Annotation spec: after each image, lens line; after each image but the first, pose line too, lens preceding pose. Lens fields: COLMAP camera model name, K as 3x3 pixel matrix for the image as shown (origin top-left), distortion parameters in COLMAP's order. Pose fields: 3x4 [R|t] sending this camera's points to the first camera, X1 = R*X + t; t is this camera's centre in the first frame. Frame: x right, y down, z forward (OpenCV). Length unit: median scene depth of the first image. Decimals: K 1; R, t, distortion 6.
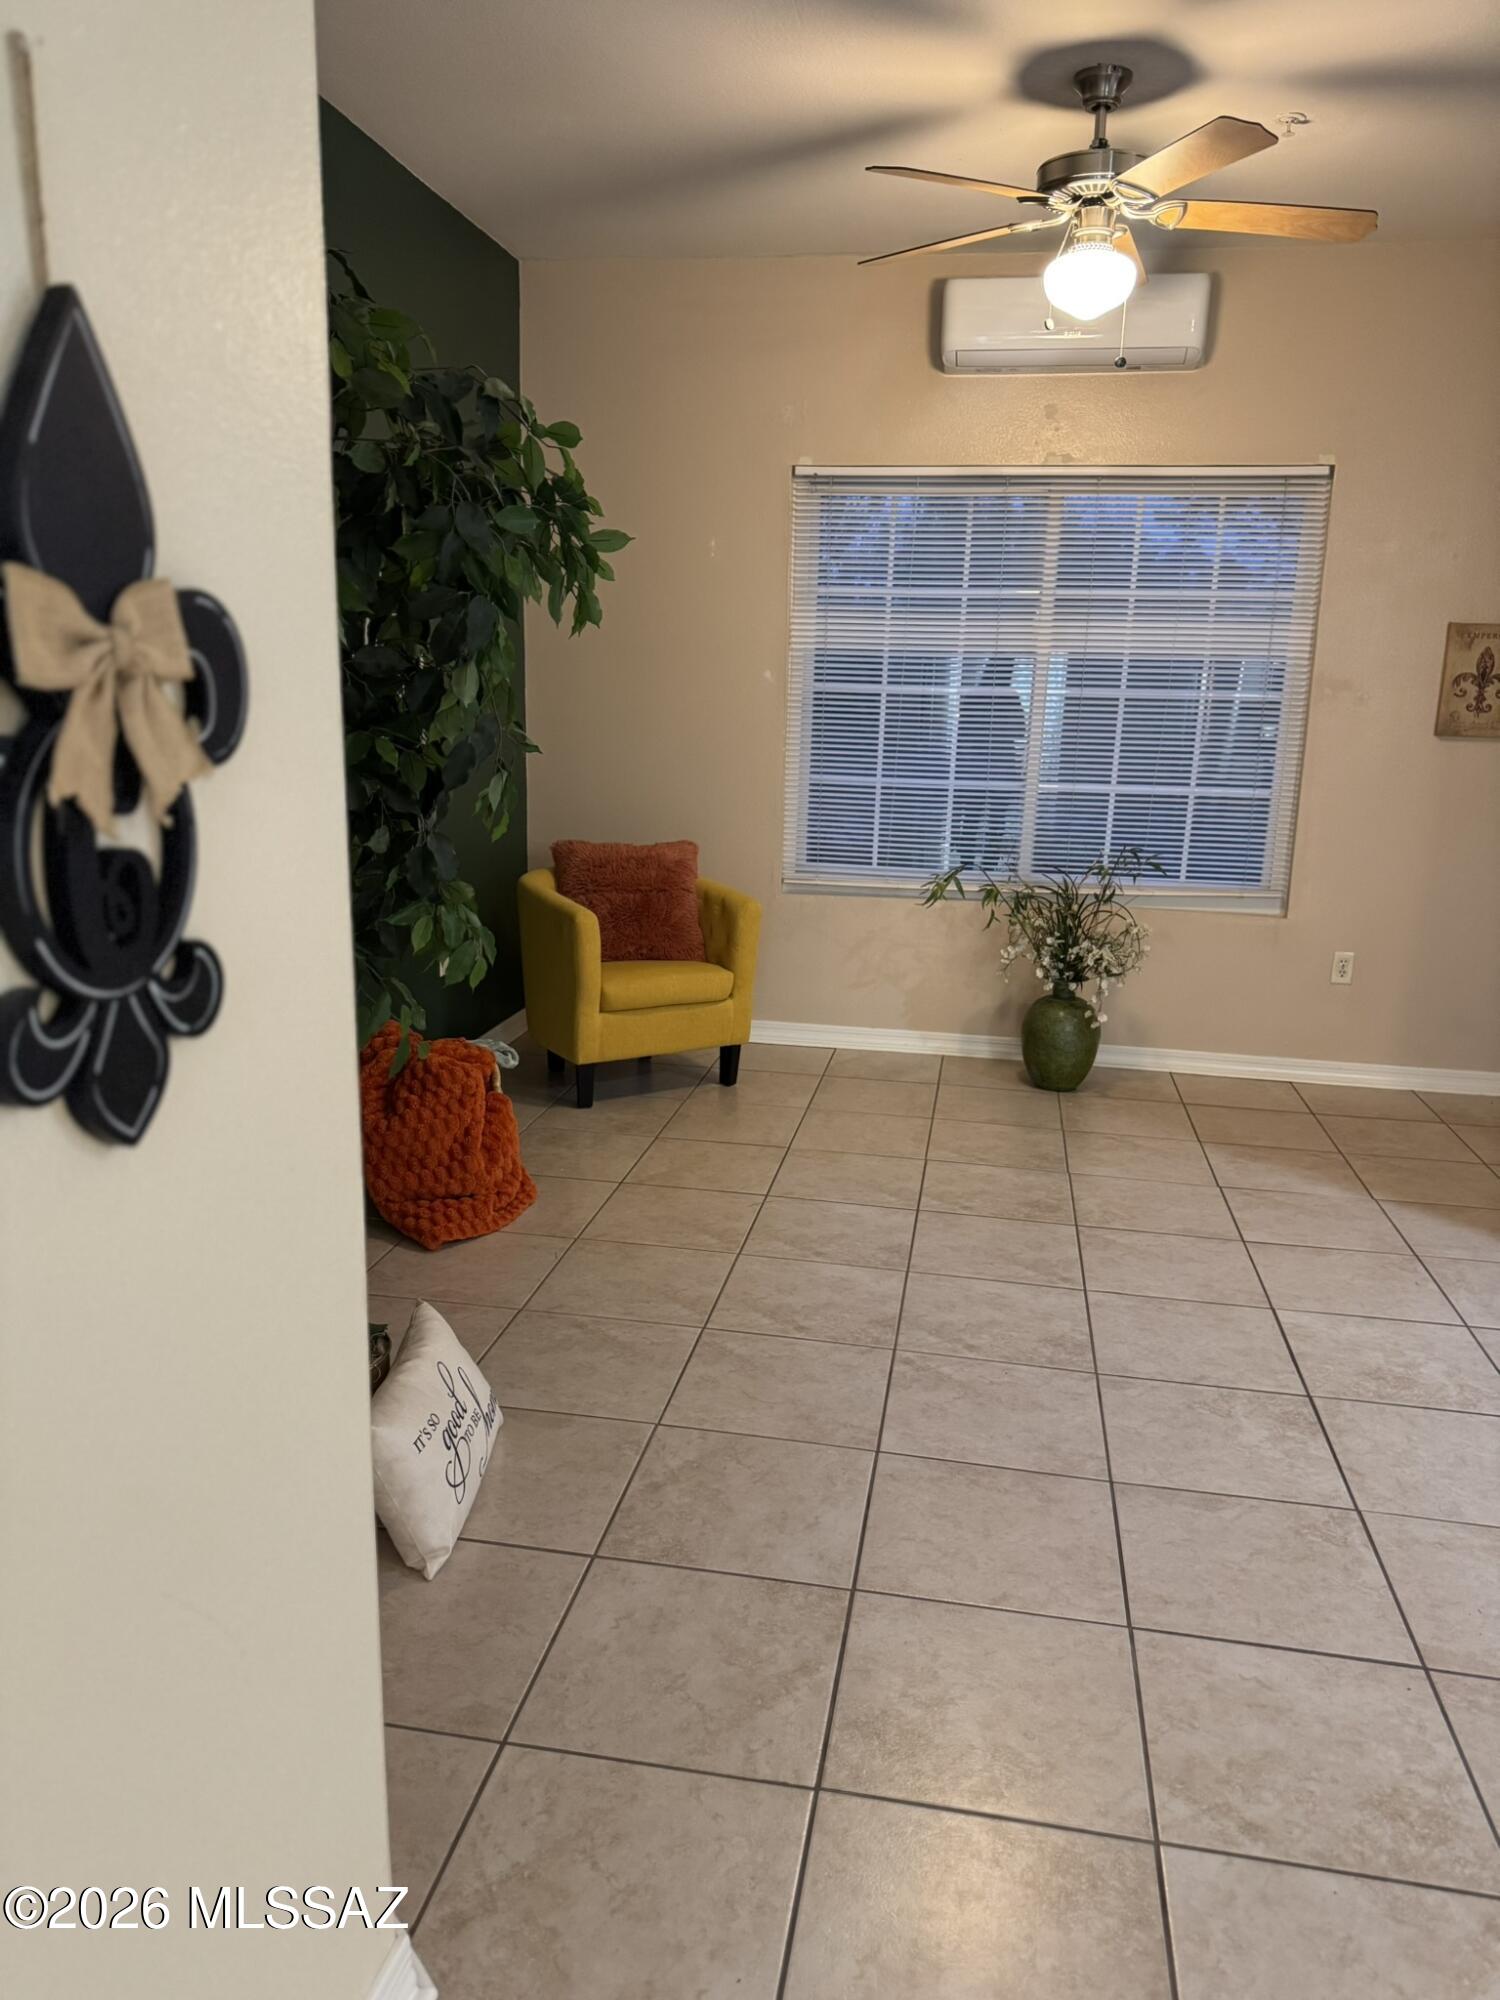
lens RADIAL K [[1451.0, 0, 747.7], [0, 1451.0, 993.7], [0, 0, 1]] dist [0.227748, -0.207563]
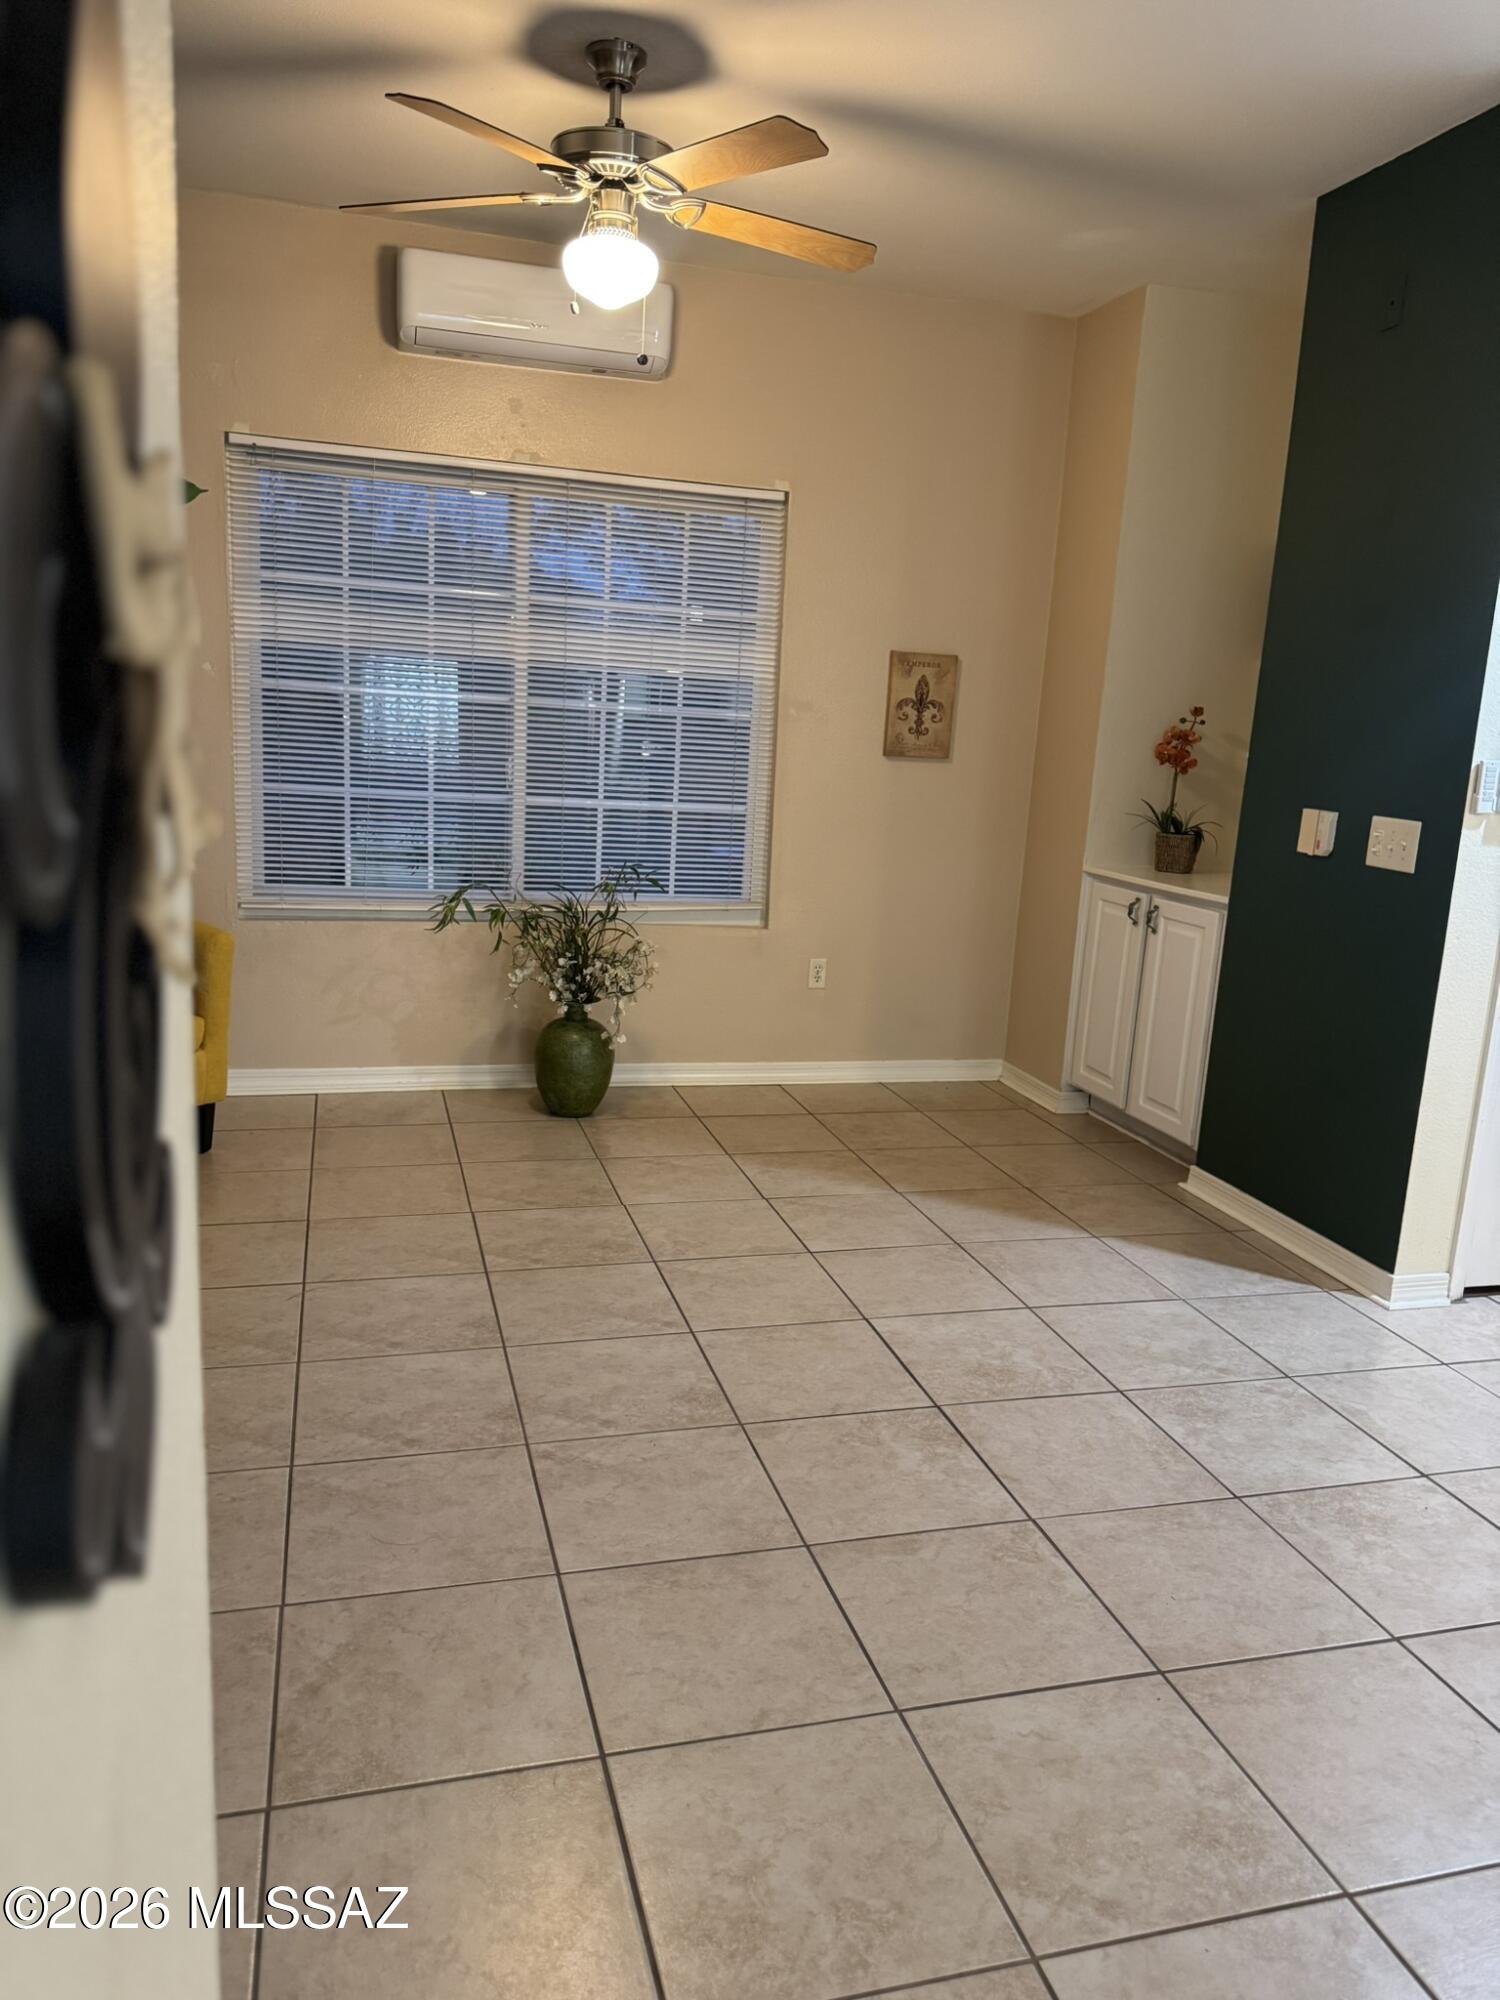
lens RADIAL K [[1442.4, 0, 745.6], [0, 1442.4, 1022.8], [0, 0, 1]] dist [0.115995, -0.140685]
pose [[0.904849, -0.073372, 0.419363, -0.091989], [0.066099, 0.997304, 0.031869, -0.020783], [-0.420570, -0.001117, 0.907259, 0.107601]]
